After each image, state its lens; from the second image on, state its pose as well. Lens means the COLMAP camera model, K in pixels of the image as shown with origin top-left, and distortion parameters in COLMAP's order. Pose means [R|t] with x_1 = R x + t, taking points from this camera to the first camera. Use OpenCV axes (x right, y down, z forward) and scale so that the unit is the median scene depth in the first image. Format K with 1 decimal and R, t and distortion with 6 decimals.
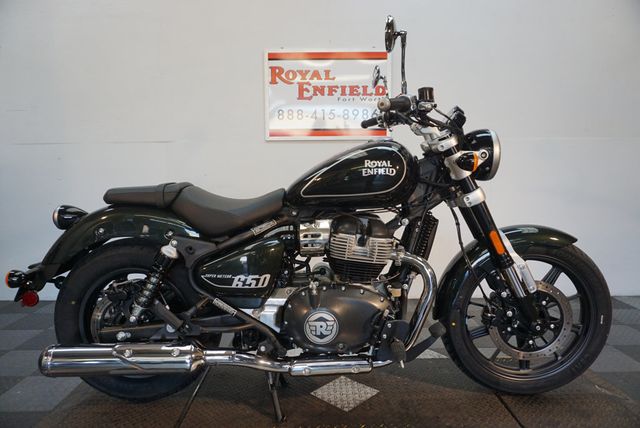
lens RADIAL K [[429.2, 0, 316.5], [0, 429.2, 207.0], [0, 0, 1]] dist [-0.056471, 0.037036]
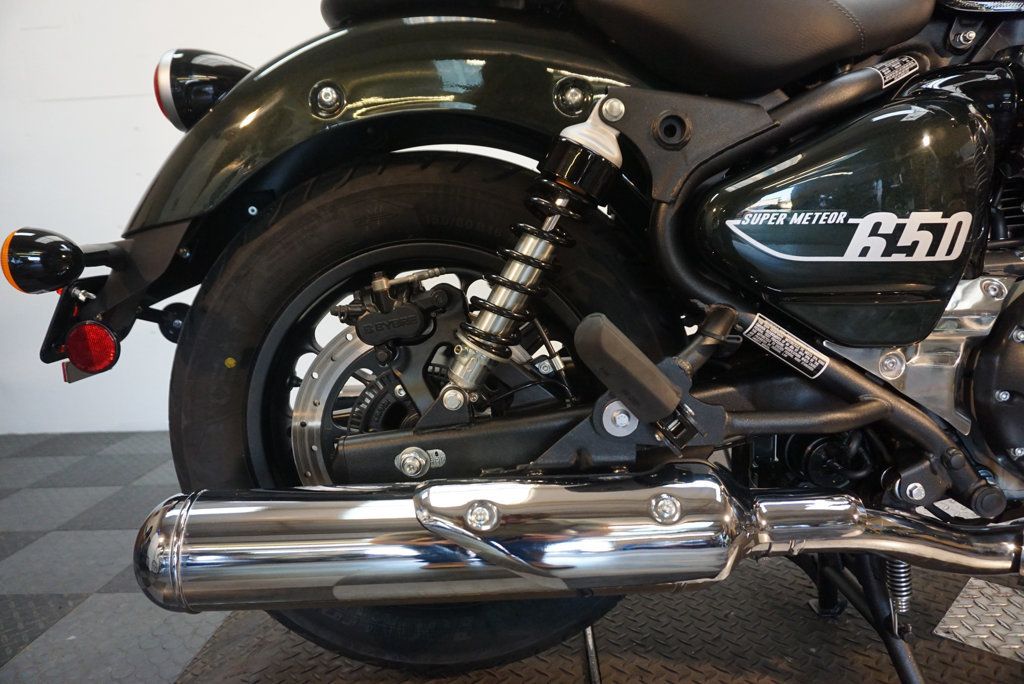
lens RADIAL K [[686.7, 0, 506.4], [0, 686.7, 330.8], [0, 0, 1]] dist [-0.056471, 0.037036]
pose [[0.998962, -0.027320, -0.036451, -0.376743], [0.028532, 0.999043, 0.033165, 0.202592], [0.035510, -0.034171, 0.998785, 0.544920]]
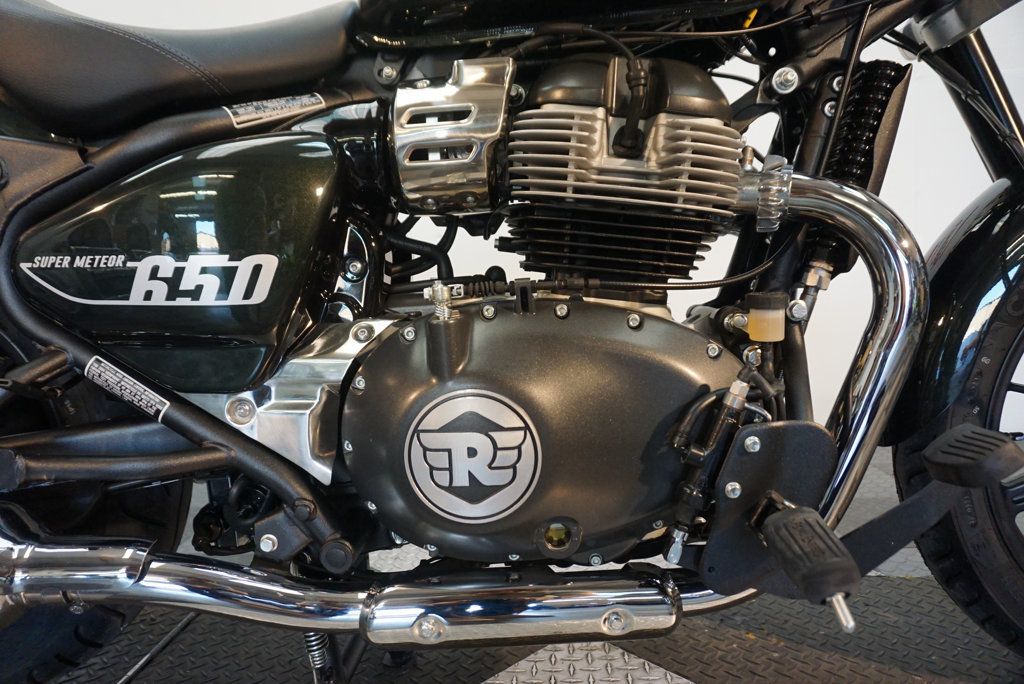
lens RADIAL K [[686.7, 0, 506.4], [0, 686.7, 330.8], [0, 0, 1]] dist [-0.056471, 0.037036]
pose [[0.998333, -0.017785, -0.054902, 0.051206], [0.017826, 0.999841, 0.000262, 0.199144], [0.054888, -0.001240, 0.998492, 0.574681]]
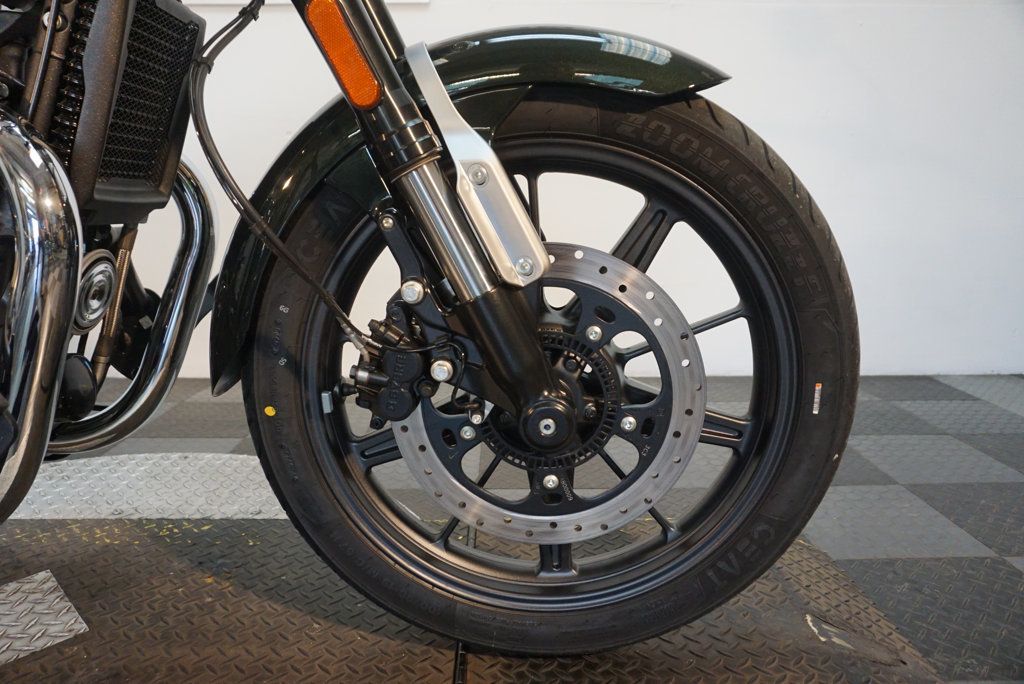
lens RADIAL K [[686.7, 0, 506.4], [0, 686.7, 330.8], [0, 0, 1]] dist [-0.056471, 0.037036]
pose [[0.999893, 0.003477, 0.014193, 0.508071], [-0.004996, 0.994092, 0.108422, 0.191853], [-0.013733, -0.108481, 0.994004, 0.622739]]
